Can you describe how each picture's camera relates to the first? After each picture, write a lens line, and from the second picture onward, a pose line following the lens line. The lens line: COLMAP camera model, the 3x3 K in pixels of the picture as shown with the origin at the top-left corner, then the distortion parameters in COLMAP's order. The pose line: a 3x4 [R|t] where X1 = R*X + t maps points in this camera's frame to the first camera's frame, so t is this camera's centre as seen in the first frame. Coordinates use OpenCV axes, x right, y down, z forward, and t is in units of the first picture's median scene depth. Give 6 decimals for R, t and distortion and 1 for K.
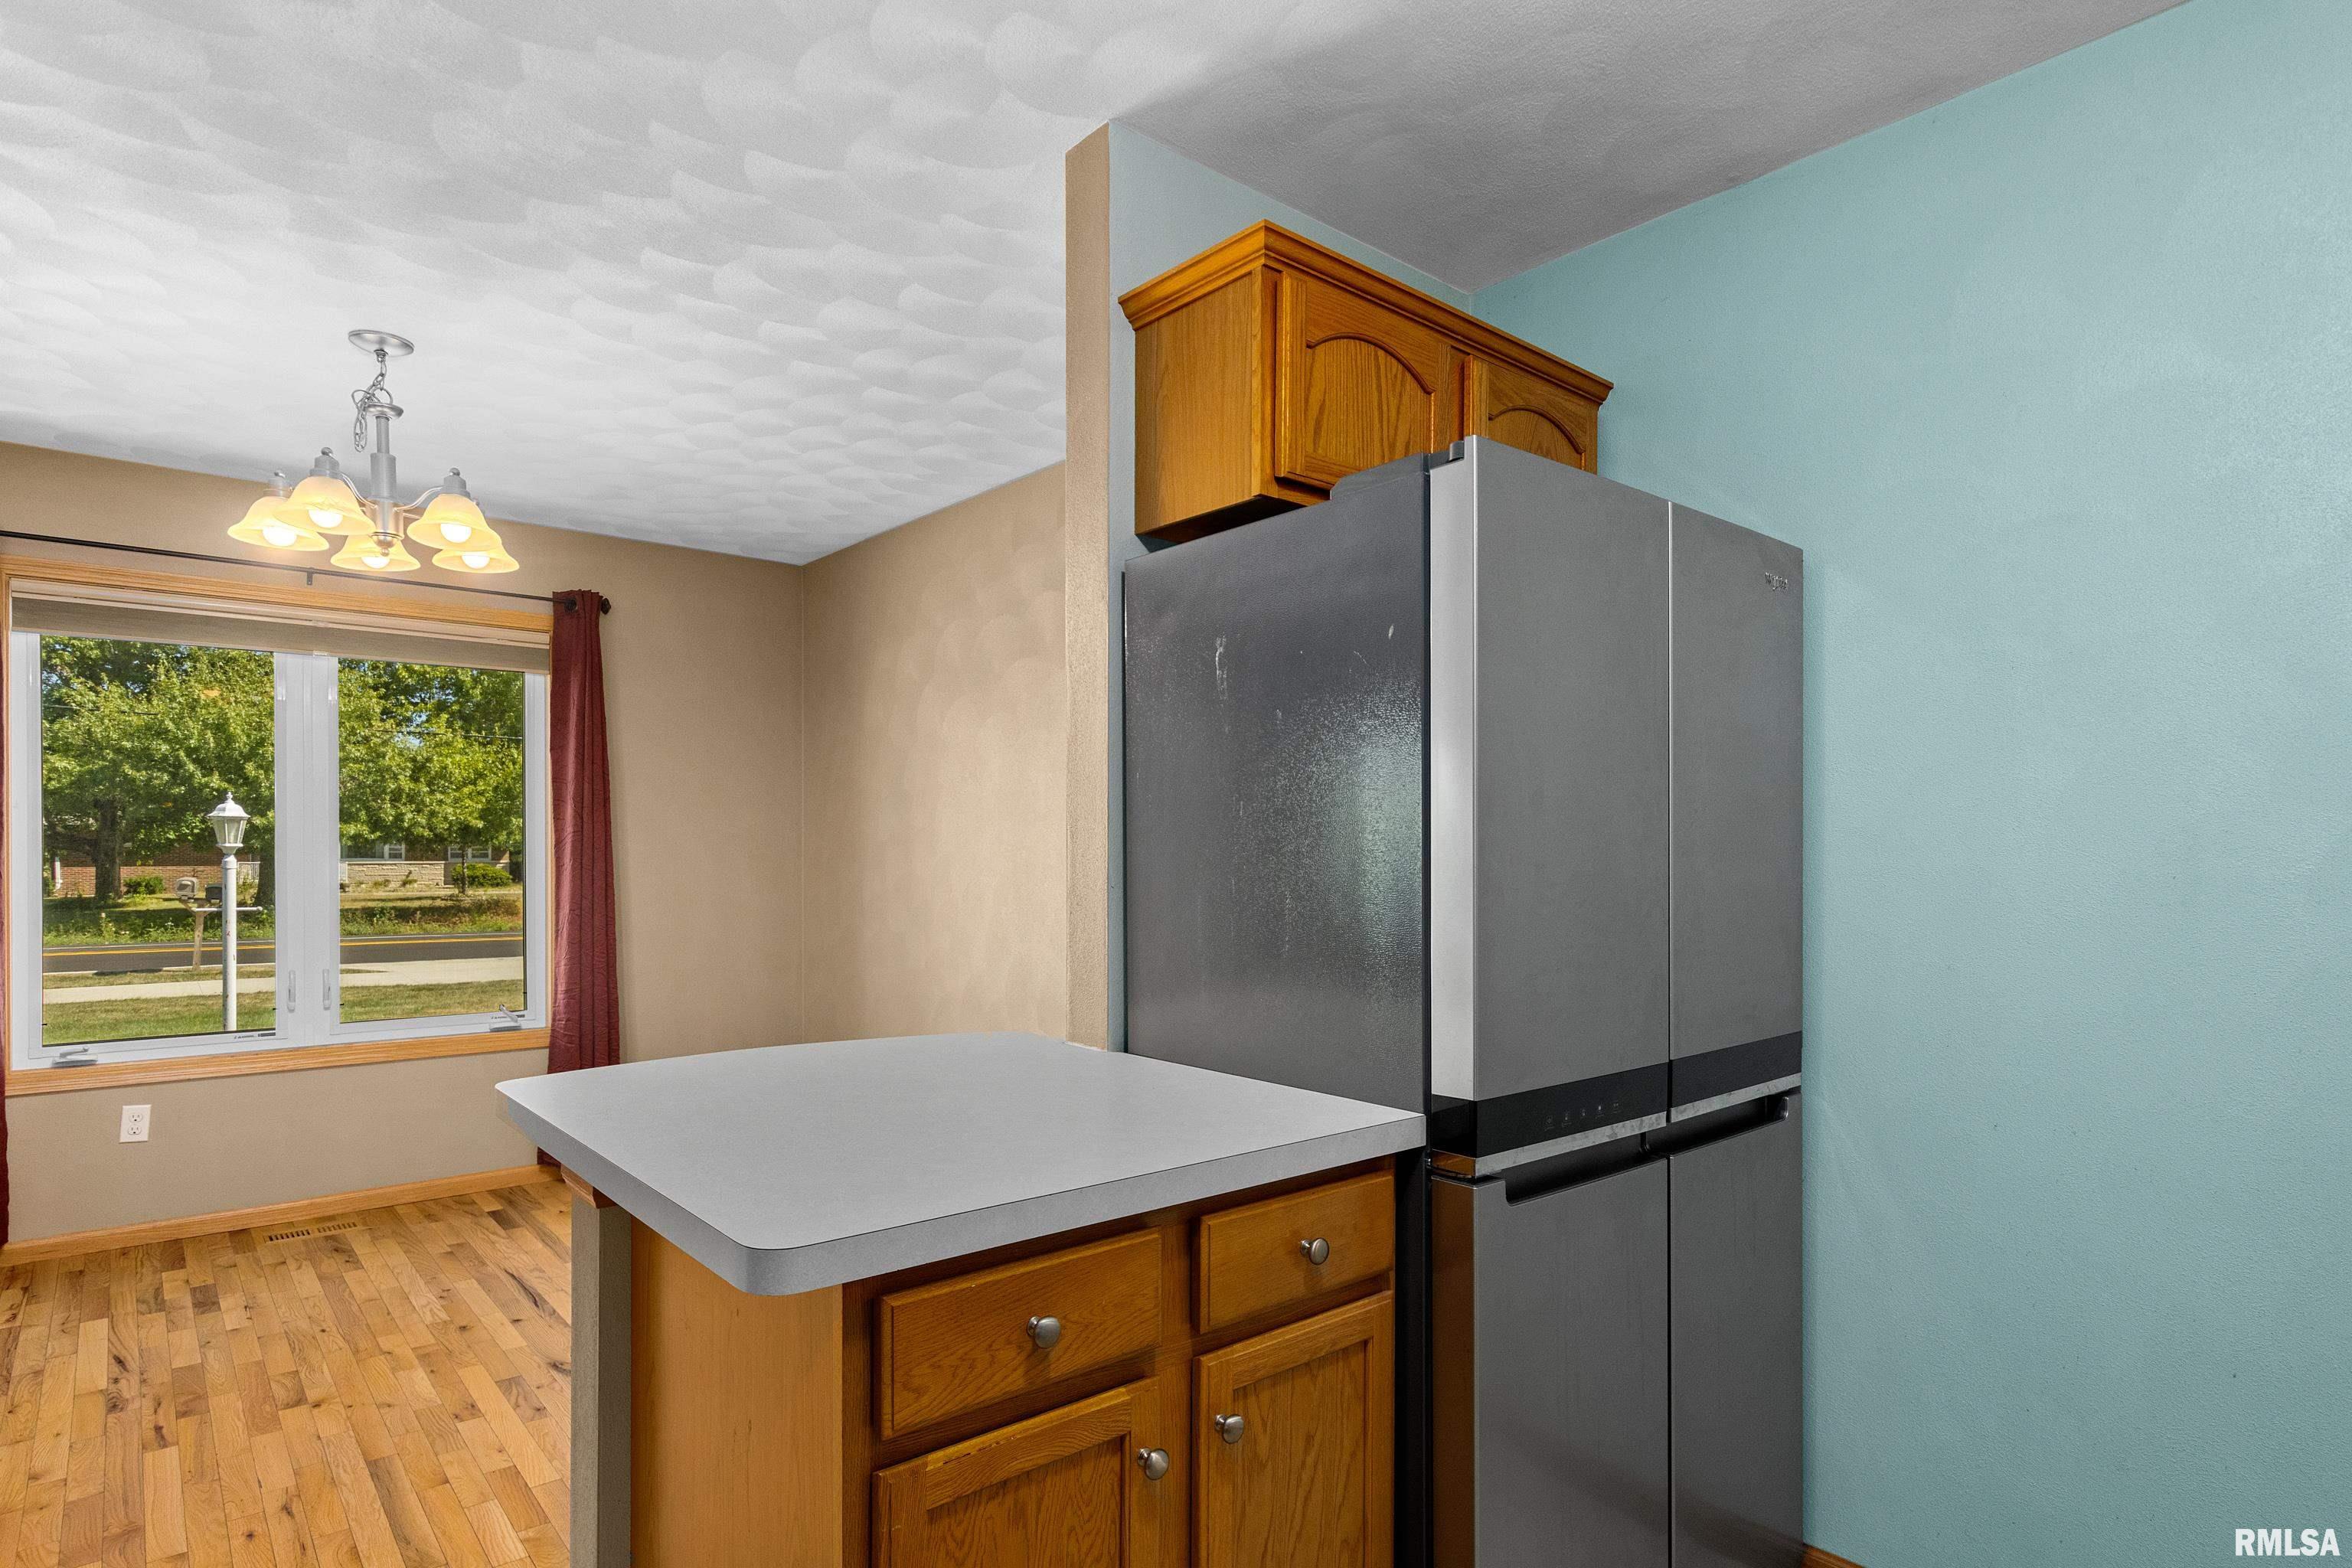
lens RADIAL K [[1264.5, 0, 1179.0], [0, 1264.5, 852.0], [0, 0, 1]] dist [-0.004558, 0.000636]
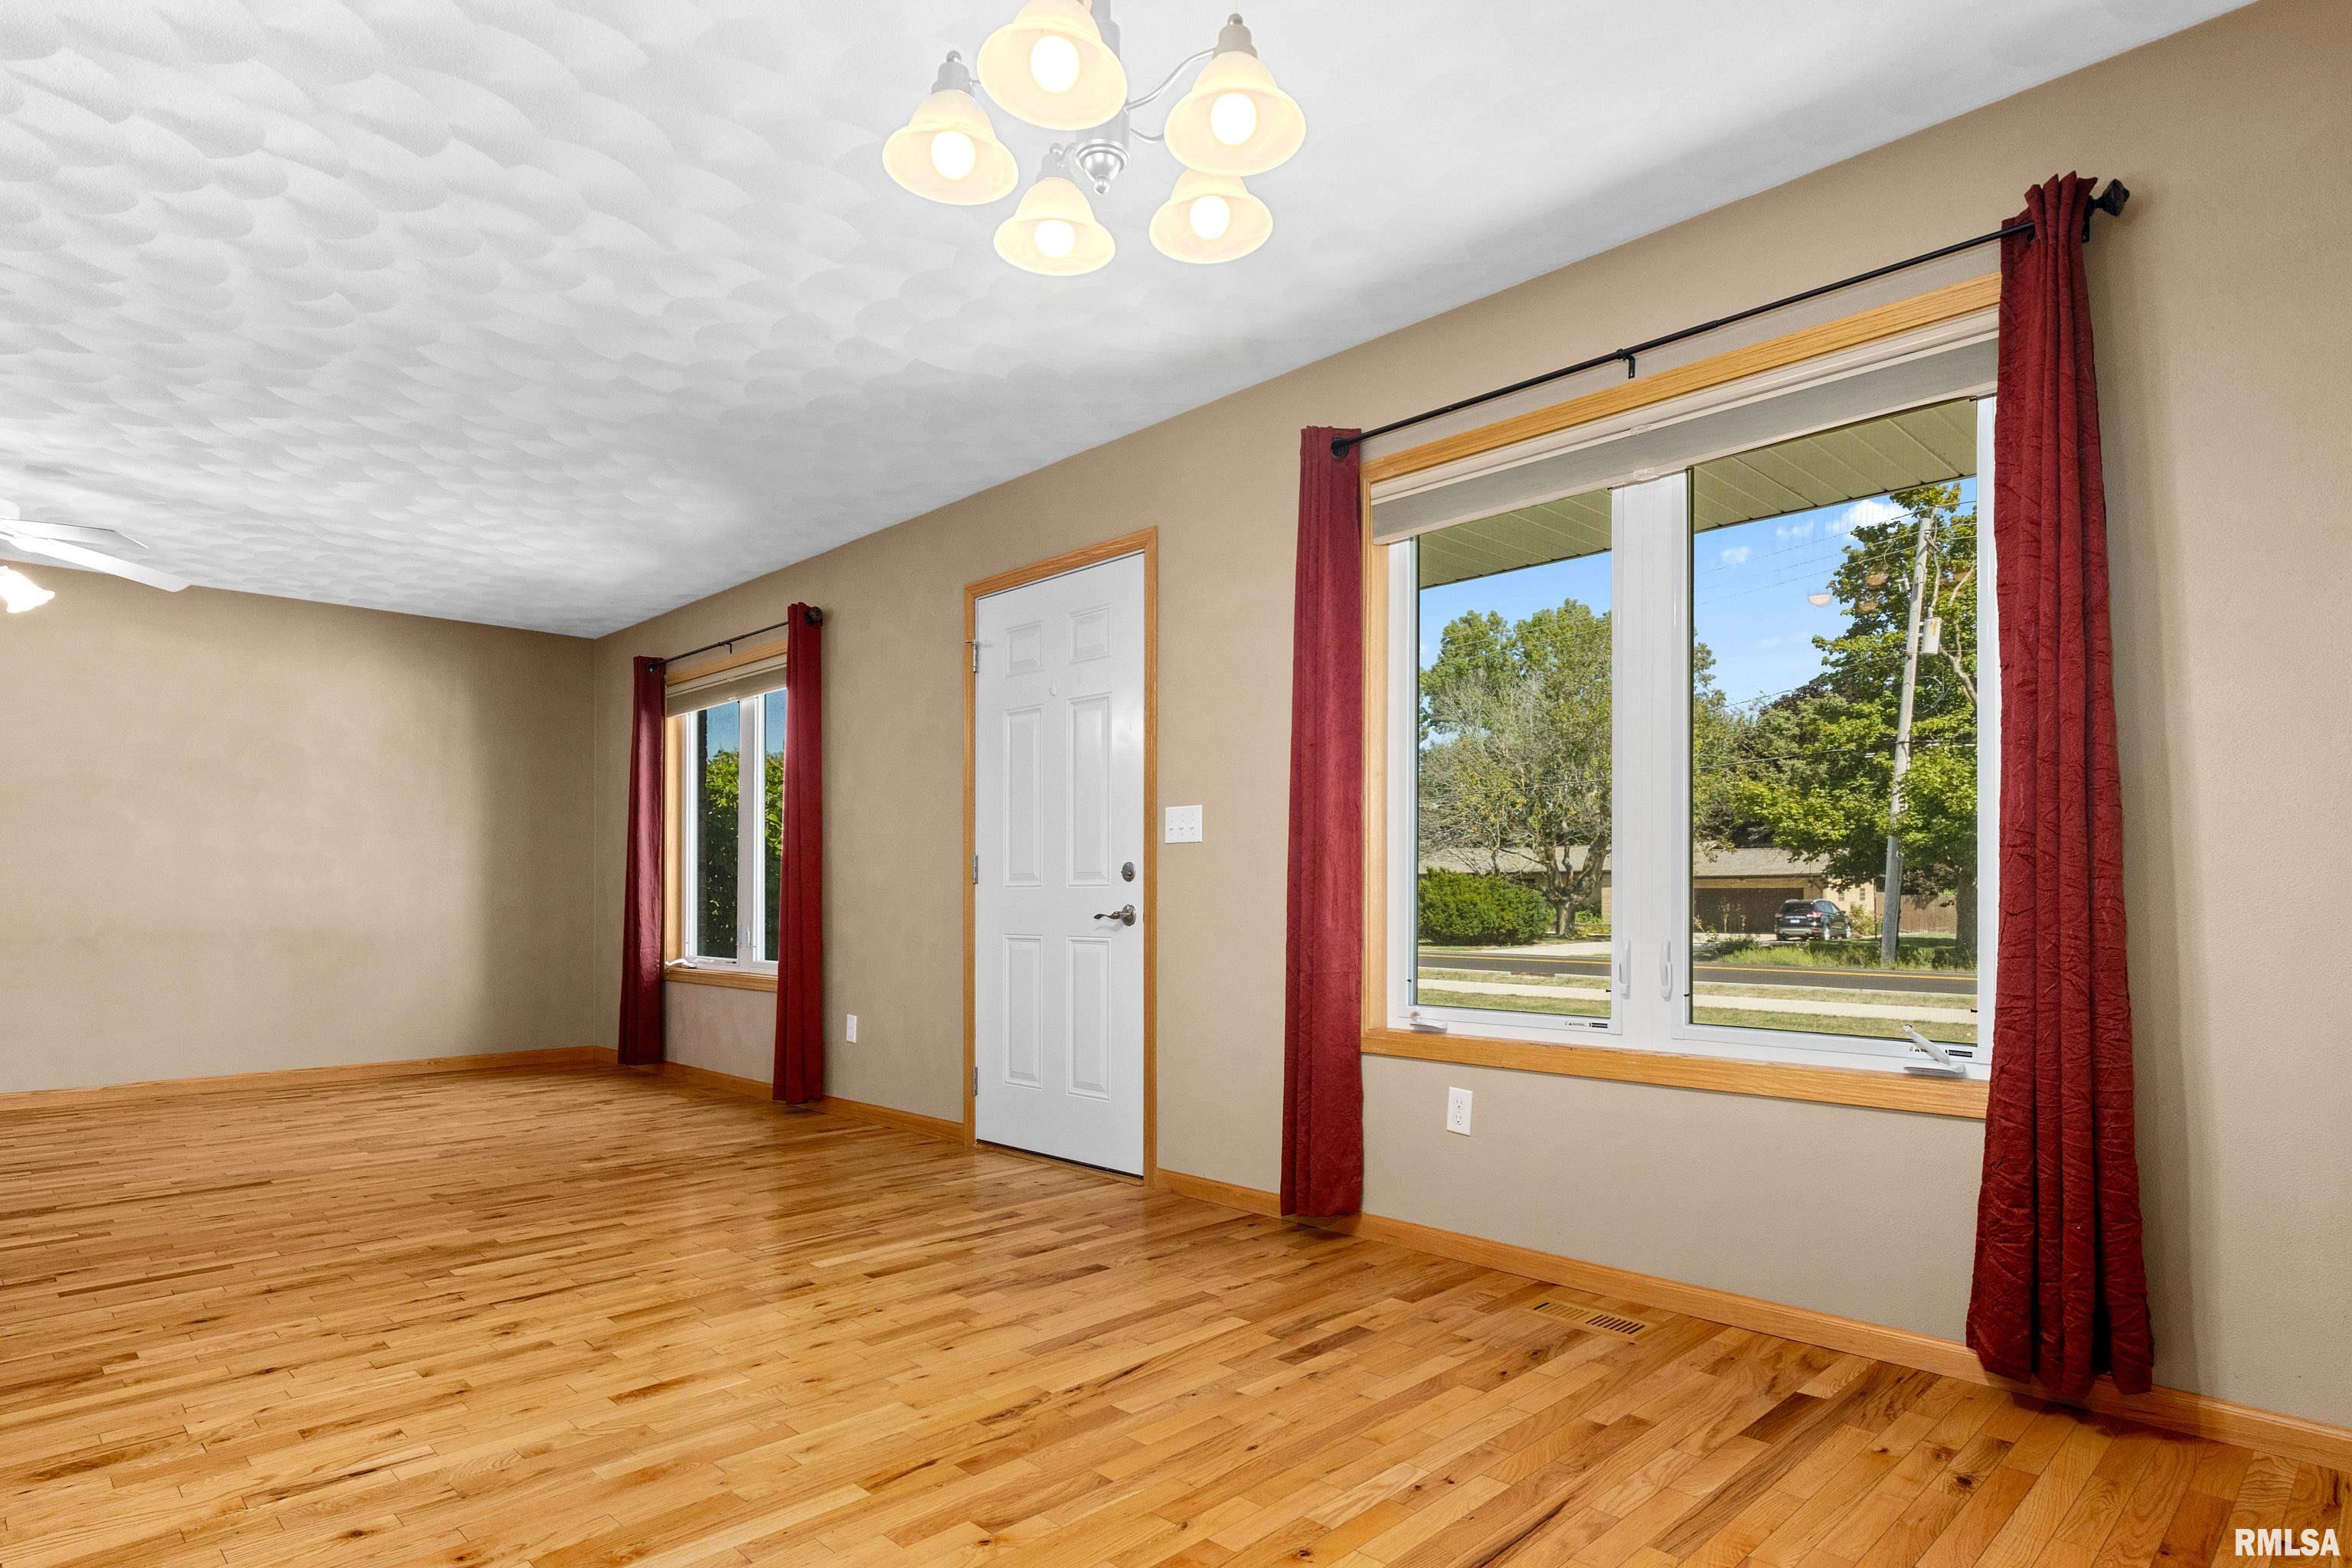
lens RADIAL K [[1279.0, 0, 1167.3], [0, 1279.0, 884.4], [0, 0, 1]] dist [0.005966, -0.000271]
pose [[0.068783, -0.009078, -0.997590, -0.011313], [-0.001153, 0.999957, -0.009179, 0.076832], [0.997631, 0.001781, 0.068770, 0.756866]]
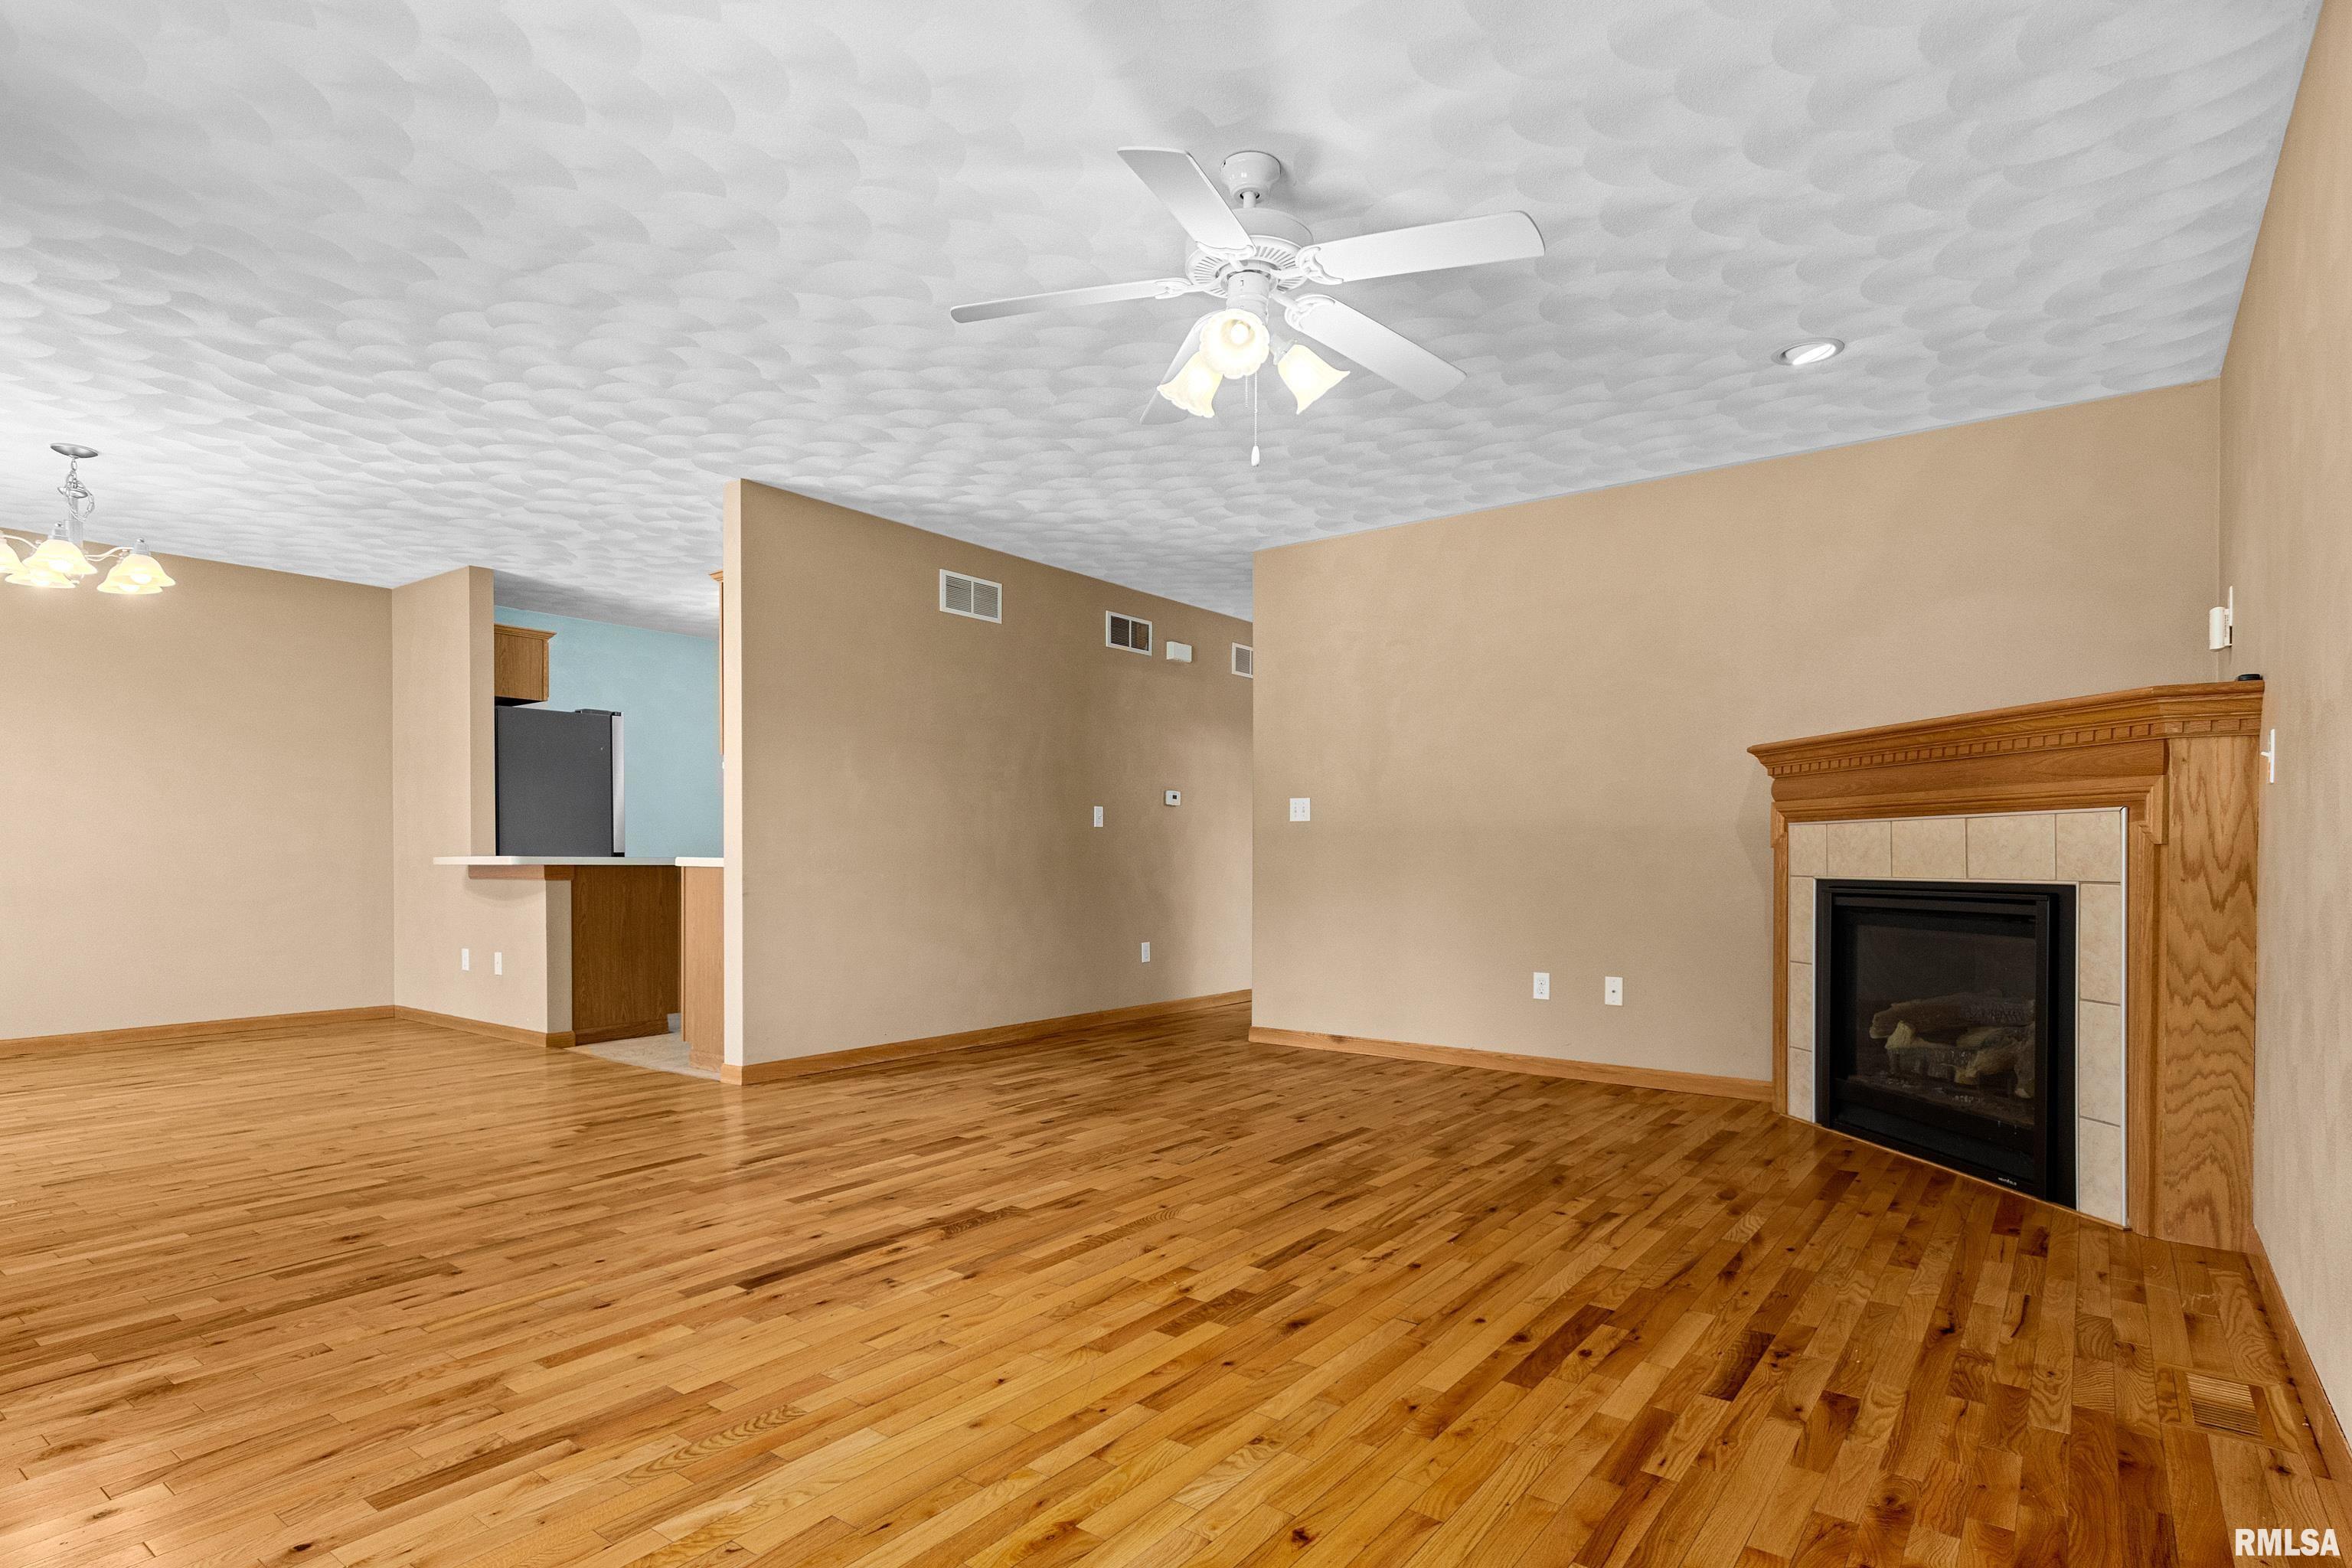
lens RADIAL K [[1205.4, 0, 1176.1], [0, 1205.4, 866.3], [0, 0, 1]] dist [0.008501, -0.000334]
pose [[-0.214148, -0.008040, 0.976768, -1.840875], [0.001103, 0.999963, 0.008473, 0.081683], [-0.976801, 0.002892, -0.214132, -0.014117]]
